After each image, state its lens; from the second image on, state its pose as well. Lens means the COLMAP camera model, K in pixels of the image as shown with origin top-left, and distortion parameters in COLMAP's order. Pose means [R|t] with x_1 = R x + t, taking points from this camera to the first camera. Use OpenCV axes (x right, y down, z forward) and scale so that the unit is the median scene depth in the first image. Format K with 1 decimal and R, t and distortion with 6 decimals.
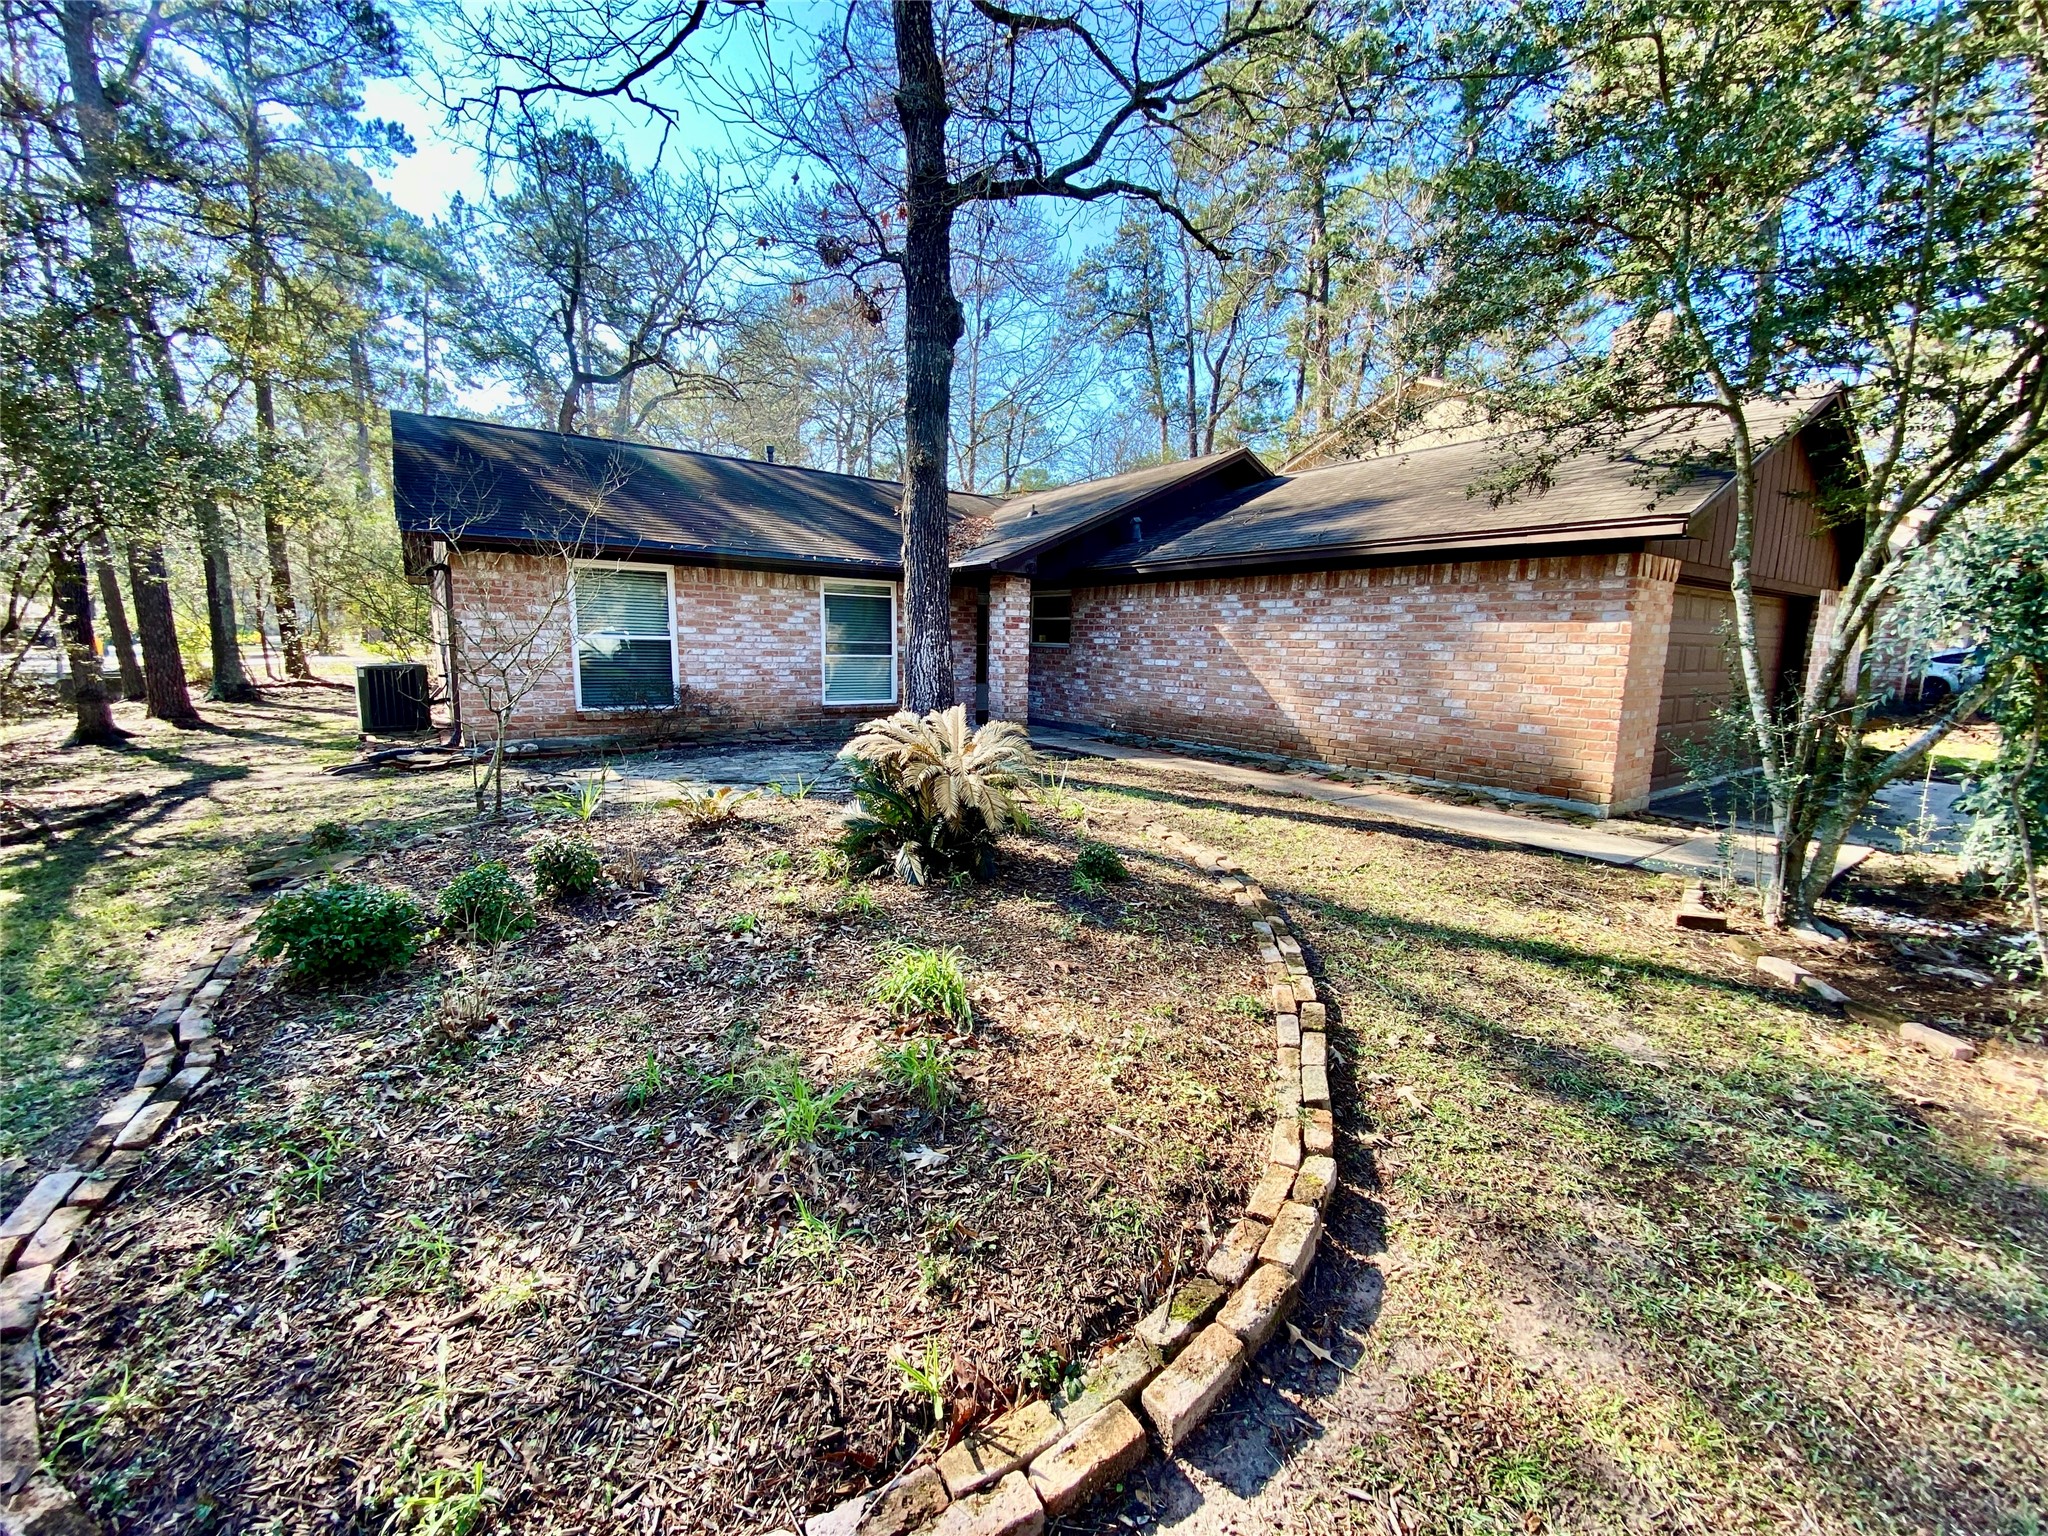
lens RADIAL K [[830.3, 0, 1023.6], [0, 830.3, 766.9], [0, 0, 1]] dist [0.006113, -0.002001]
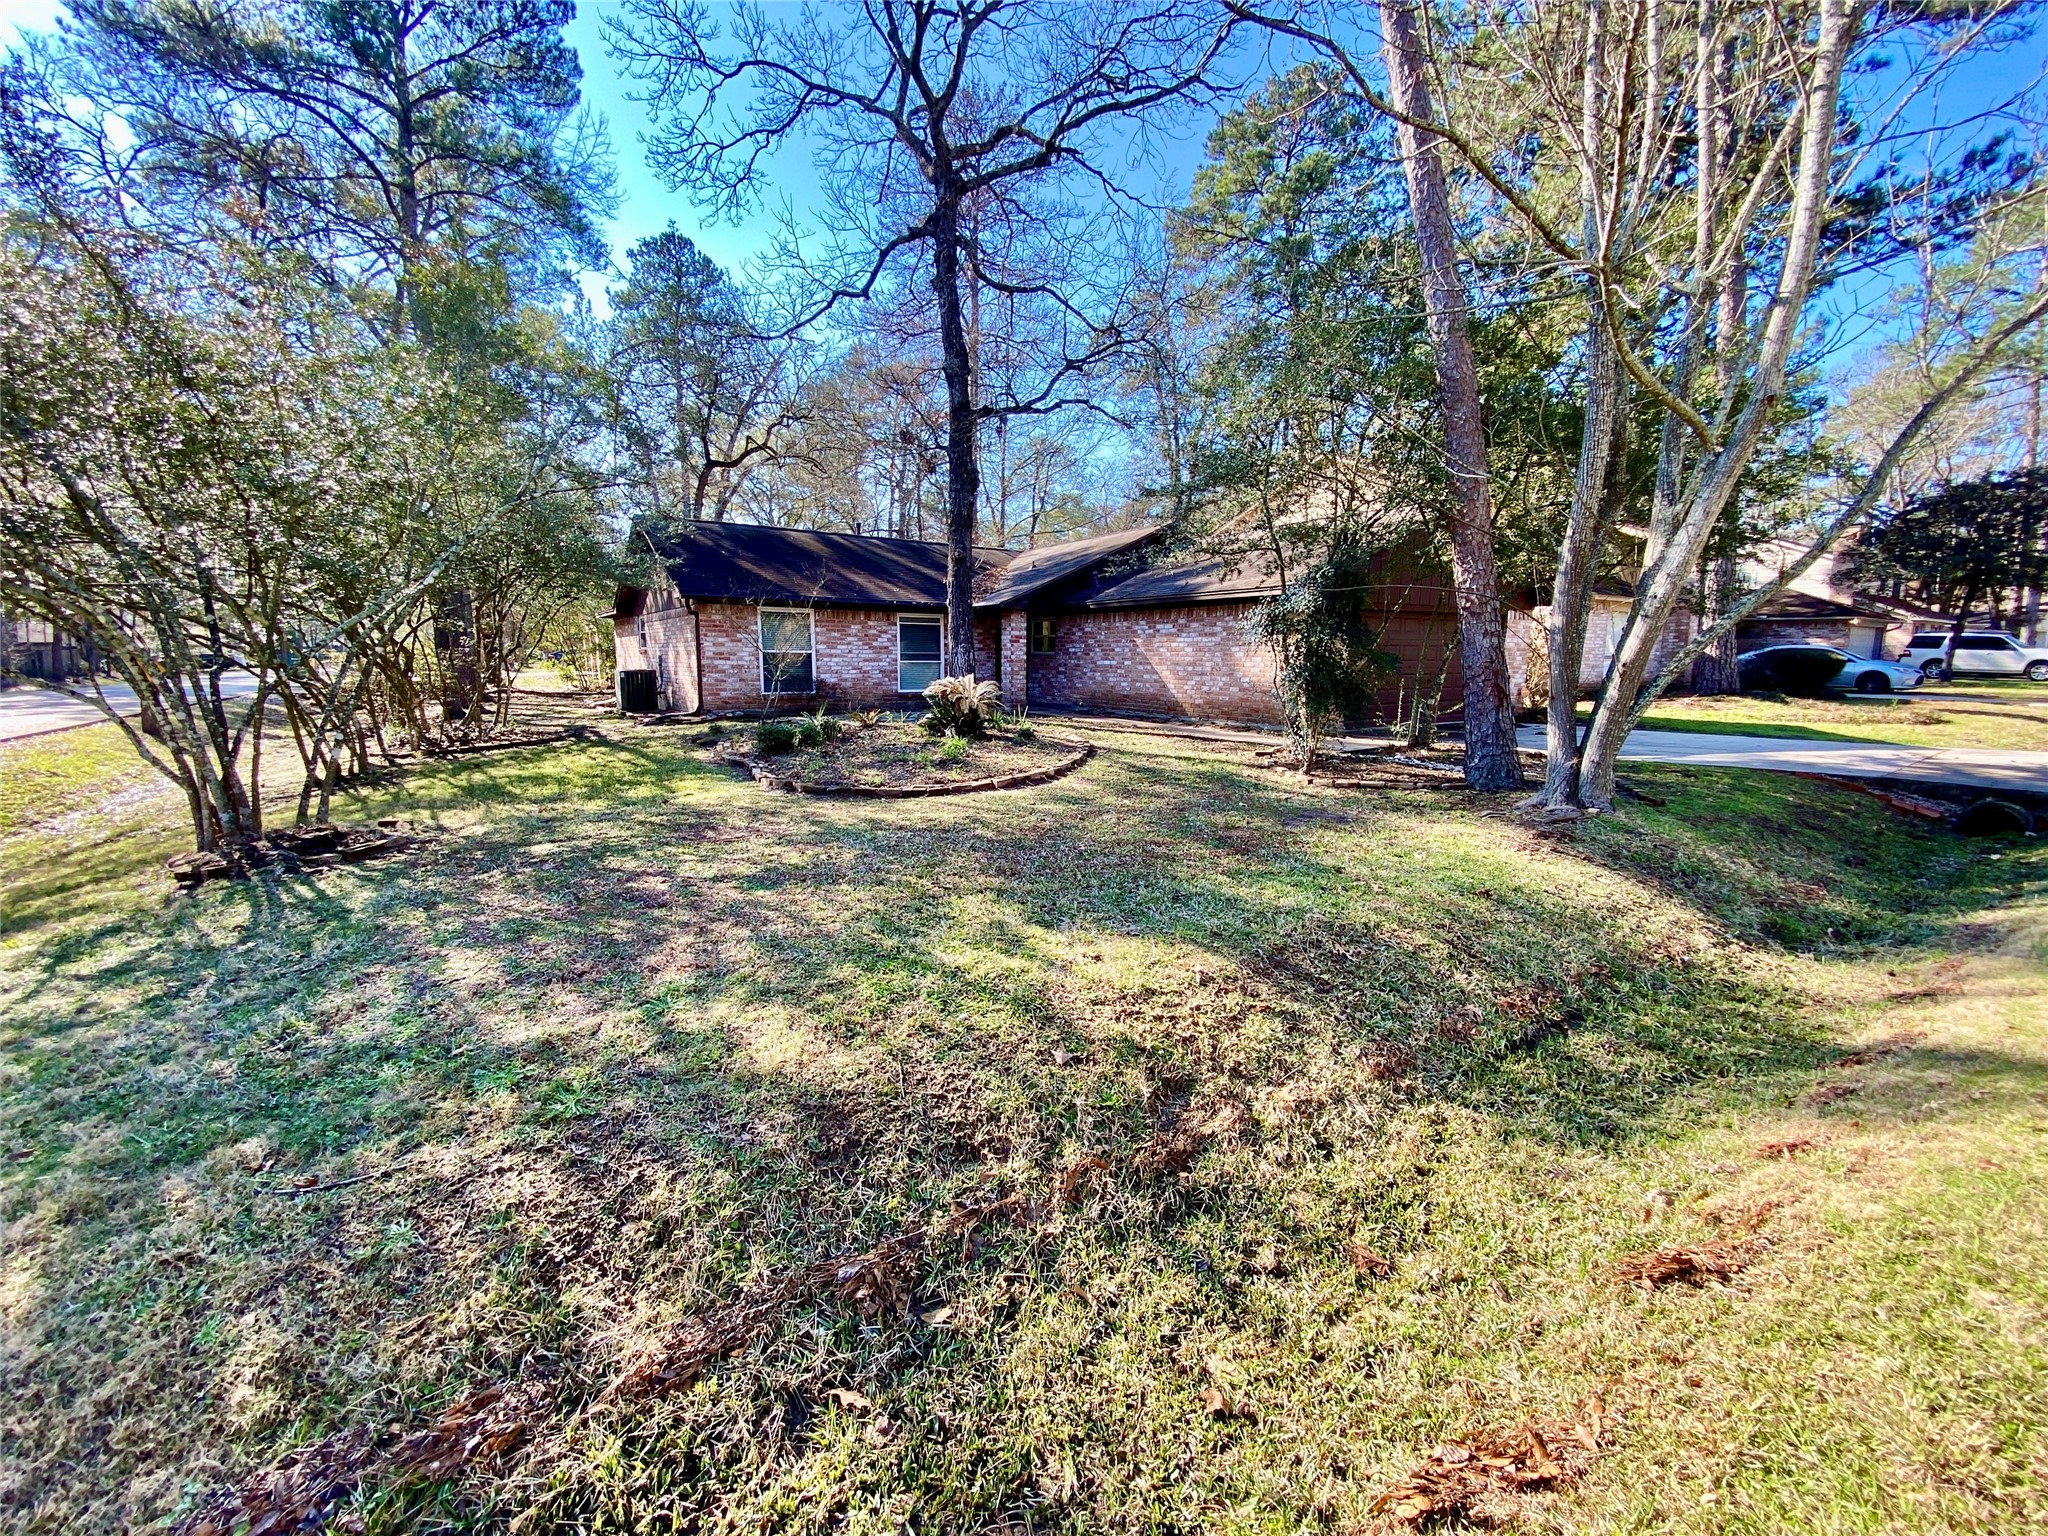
lens RADIAL K [[830.3, 0, 1023.7], [0, 830.3, 769.8], [0, 0, 1]] dist [0.006113, -0.002001]
pose [[0.998550, -0.007918, -0.053254, 0.092067], [0.007143, 0.999866, -0.014734, 0.109771], [0.053364, 0.014333, 0.998472, -0.643247]]
